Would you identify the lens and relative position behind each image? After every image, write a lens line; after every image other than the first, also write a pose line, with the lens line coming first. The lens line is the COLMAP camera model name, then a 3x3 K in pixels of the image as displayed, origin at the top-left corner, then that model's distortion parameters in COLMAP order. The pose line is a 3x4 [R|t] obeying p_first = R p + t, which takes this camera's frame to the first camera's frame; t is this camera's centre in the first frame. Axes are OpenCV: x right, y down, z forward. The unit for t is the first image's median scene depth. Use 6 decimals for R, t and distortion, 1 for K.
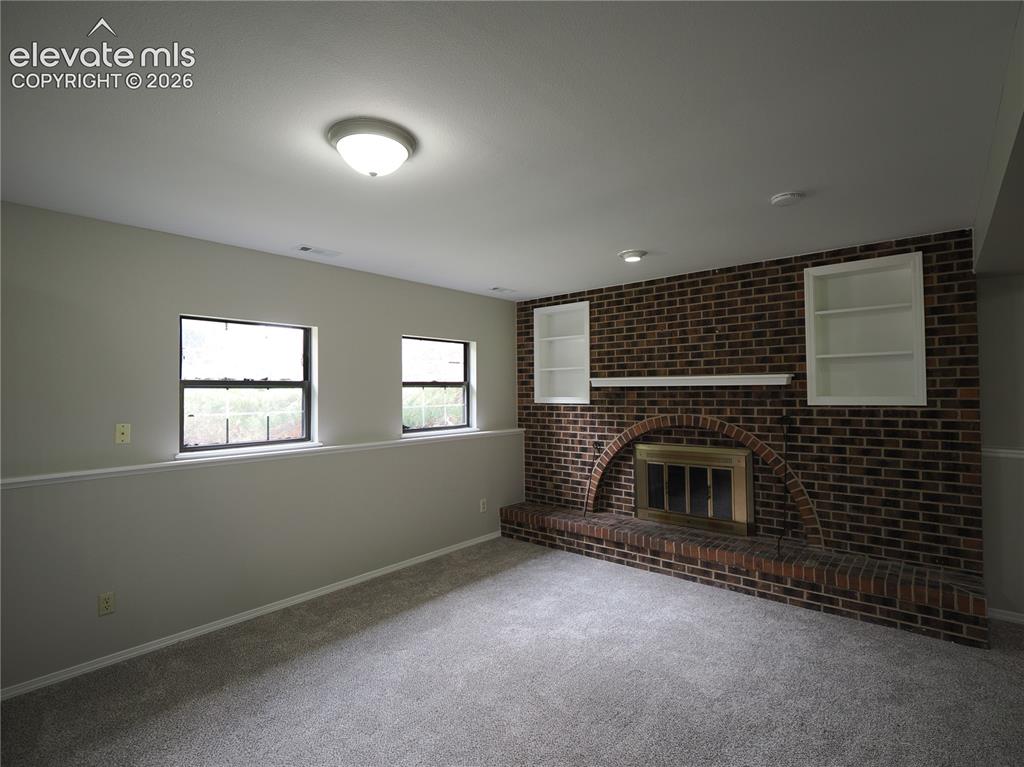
lens RADIAL K [[502.5, 0, 514.4], [0, 502.5, 381.0], [0, 0, 1]] dist [-0.012464, -0.001615]
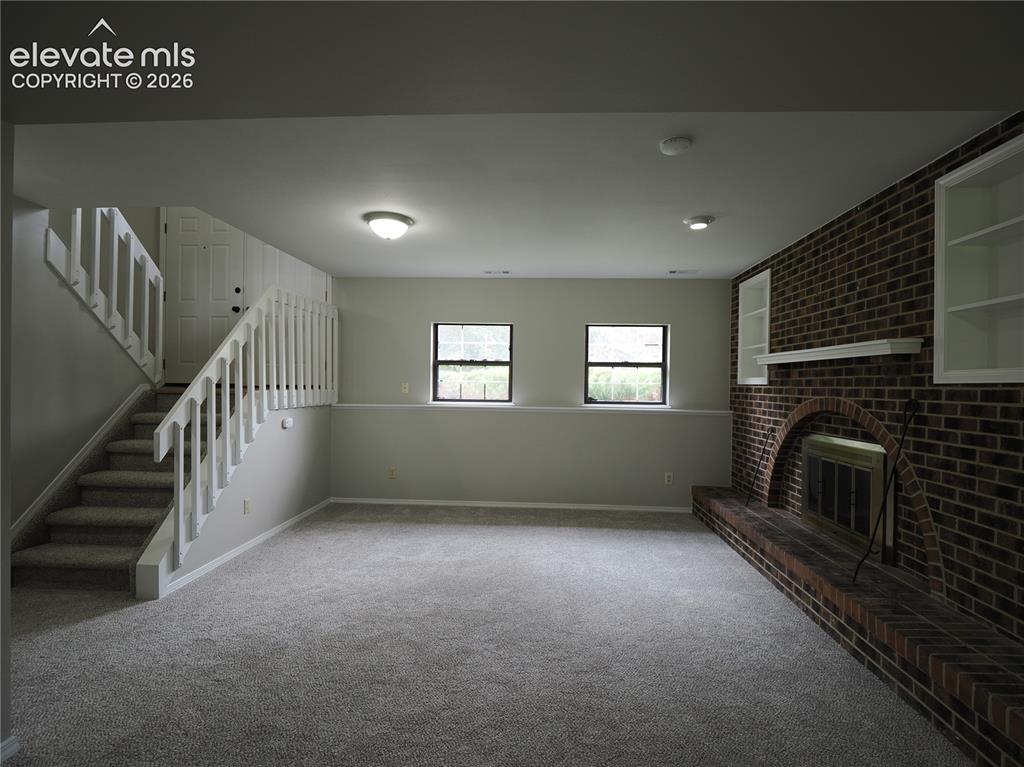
lens RADIAL K [[496.7, 0, 514.8], [0, 496.7, 384.7], [0, 0, 1]] dist [-0.010533, 0.000335]
pose [[0.602338, 0.020973, -0.797965, 0.726815], [-0.005054, 0.999735, 0.022461, 0.035154], [0.798225, -0.009496, 0.602285, 0.141191]]
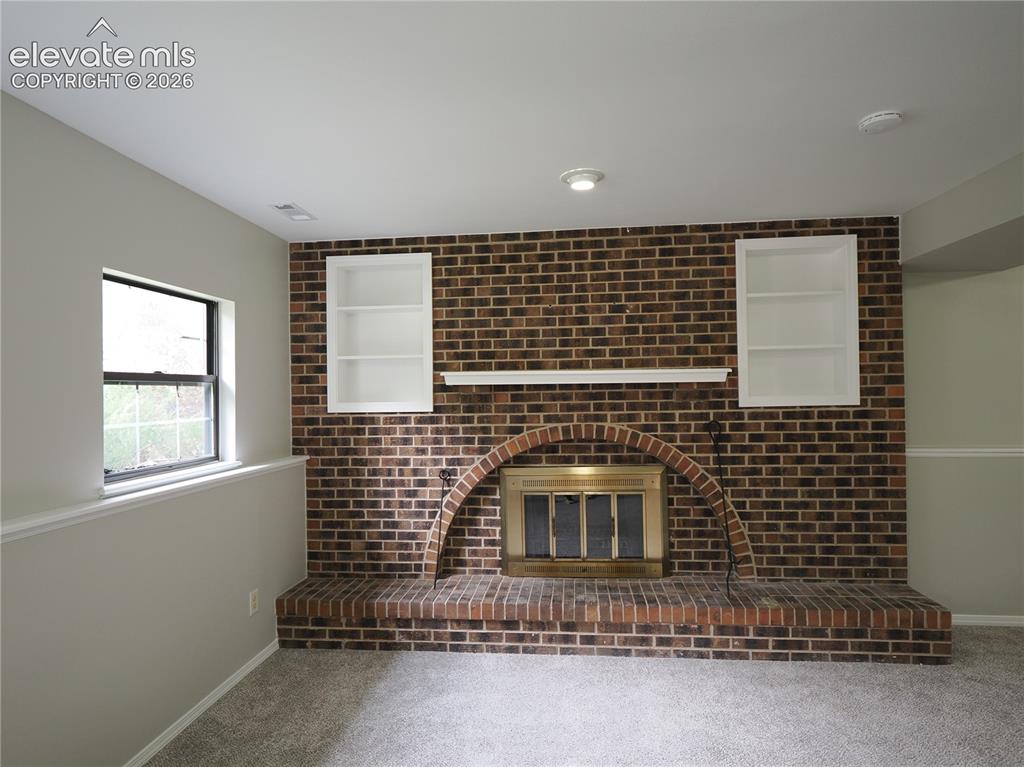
lens RADIAL K [[590.2, 0, 515.1], [0, 590.2, 388.4], [0, 0, 1]] dist [0.002757, 0.000267]
pose [[0.817048, 0.001277, 0.576568, -0.254238], [-0.004556, 0.999981, 0.004242, 0.014343], [-0.576552, -0.006093, 0.817038, 0.395433]]
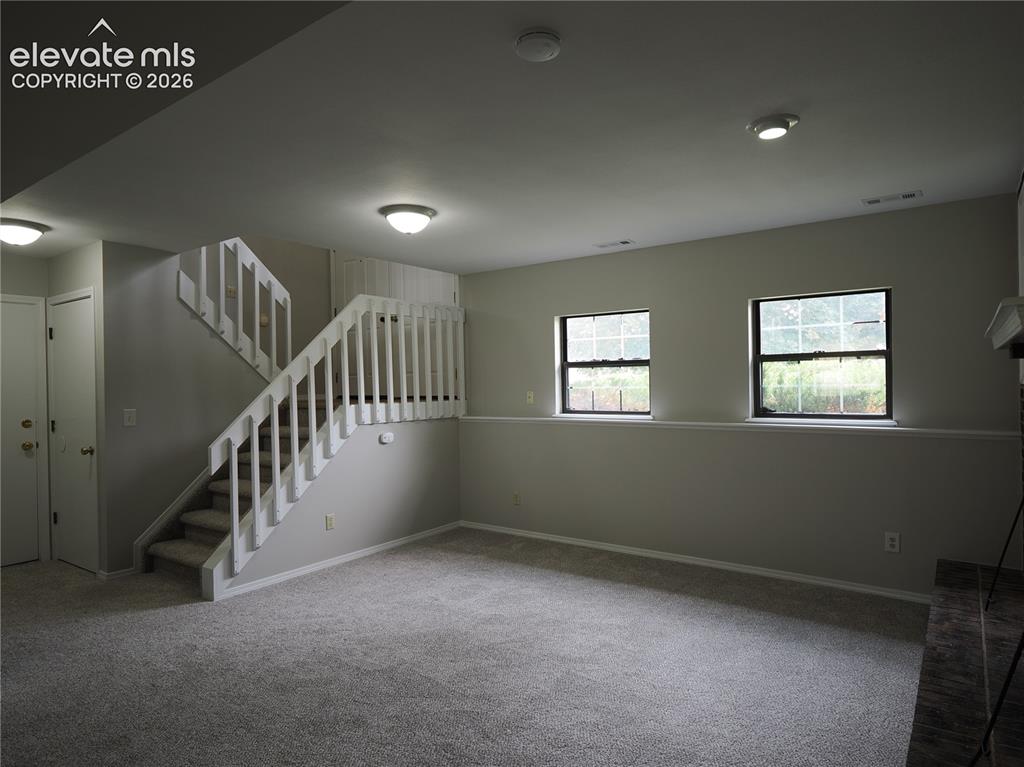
lens RADIAL K [[611.3, 0, 514.7], [0, 611.3, 384.6], [0, 0, 1]] dist [0.002812, -0.000053]
pose [[0.080524, 0.013472, -0.996662, 0.854294], [0.034144, 0.999285, 0.016266, 0.022782], [0.996168, -0.035340, 0.080006, 0.589676]]
